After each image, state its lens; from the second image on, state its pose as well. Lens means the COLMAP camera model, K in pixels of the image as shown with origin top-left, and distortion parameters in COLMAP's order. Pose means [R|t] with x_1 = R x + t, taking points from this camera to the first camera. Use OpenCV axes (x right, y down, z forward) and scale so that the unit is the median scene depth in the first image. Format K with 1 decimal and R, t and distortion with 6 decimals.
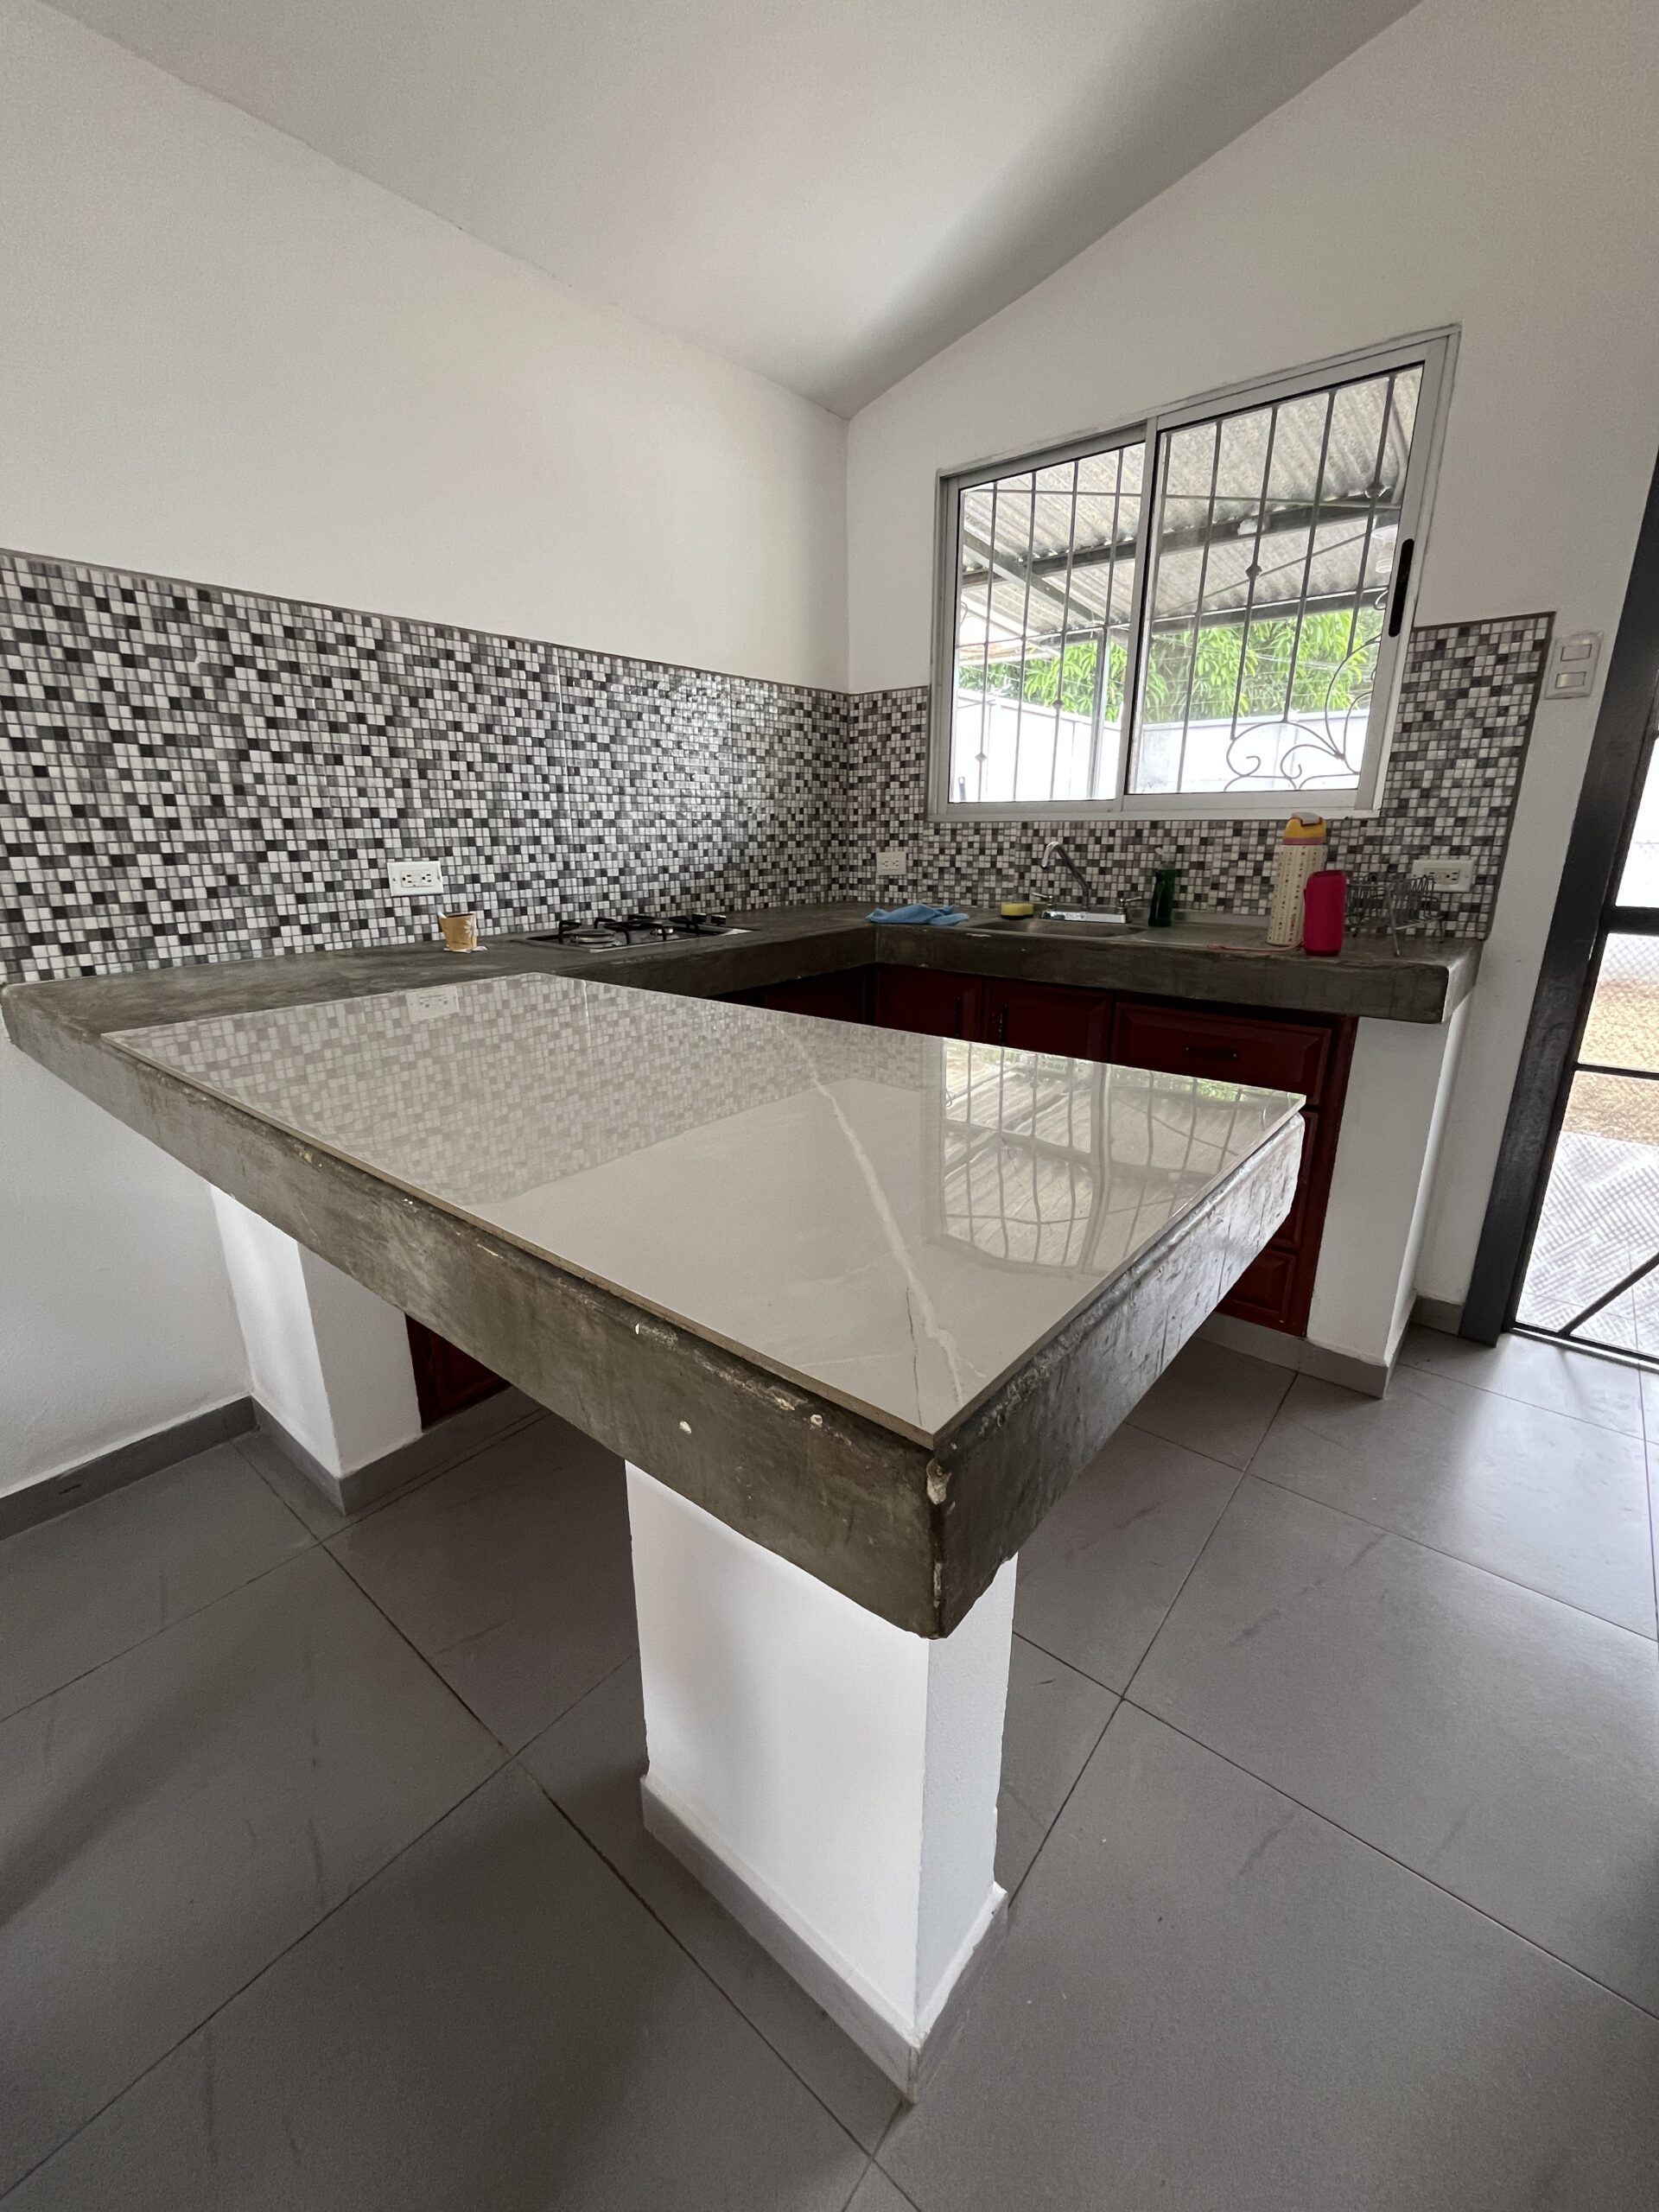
lens RADIAL K [[900.1, 0, 829.4], [0, 900.1, 1106.6], [0, 0, 1]] dist [-0.001894, -0.000194]
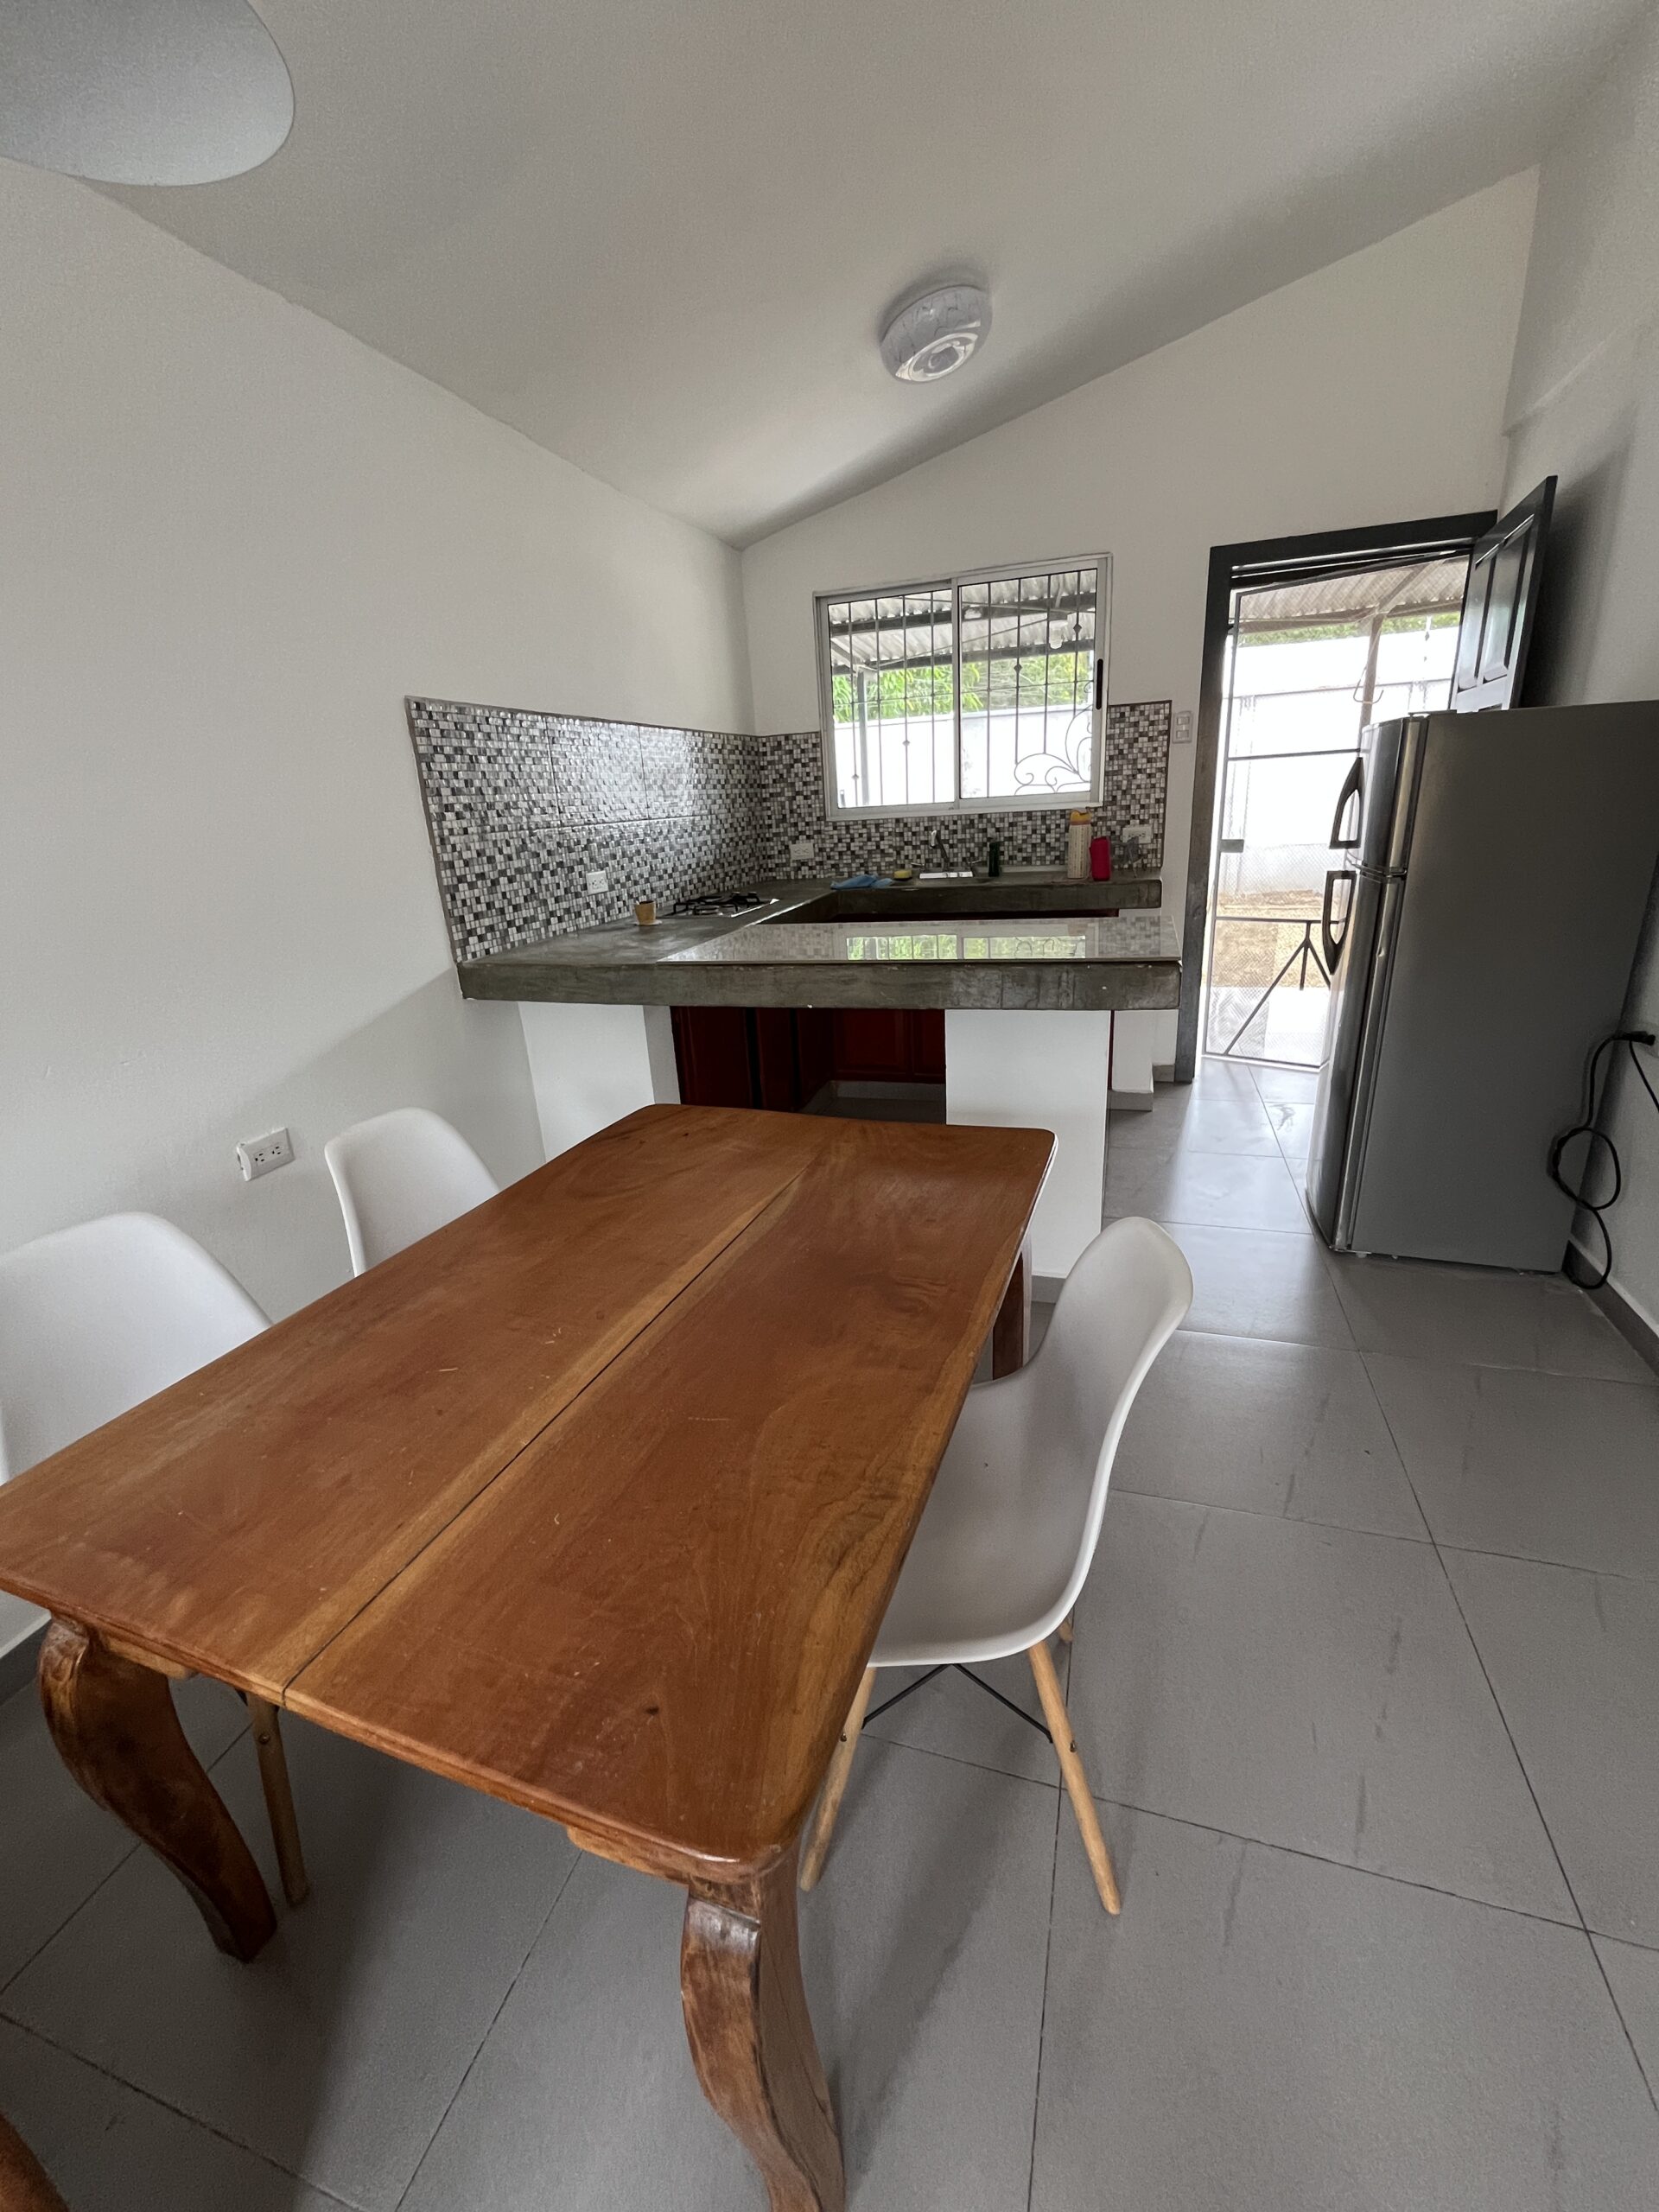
lens RADIAL K [[900.1, 0, 831.1], [0, 900.1, 1107.3], [0, 0, 1]] dist [-0.001894, -0.000194]
pose [[0.929269, -0.167289, 0.329354, -0.597530], [0.161487, 0.985844, 0.045107, 0.110320], [-0.332237, 0.011270, 0.943129, -0.529437]]
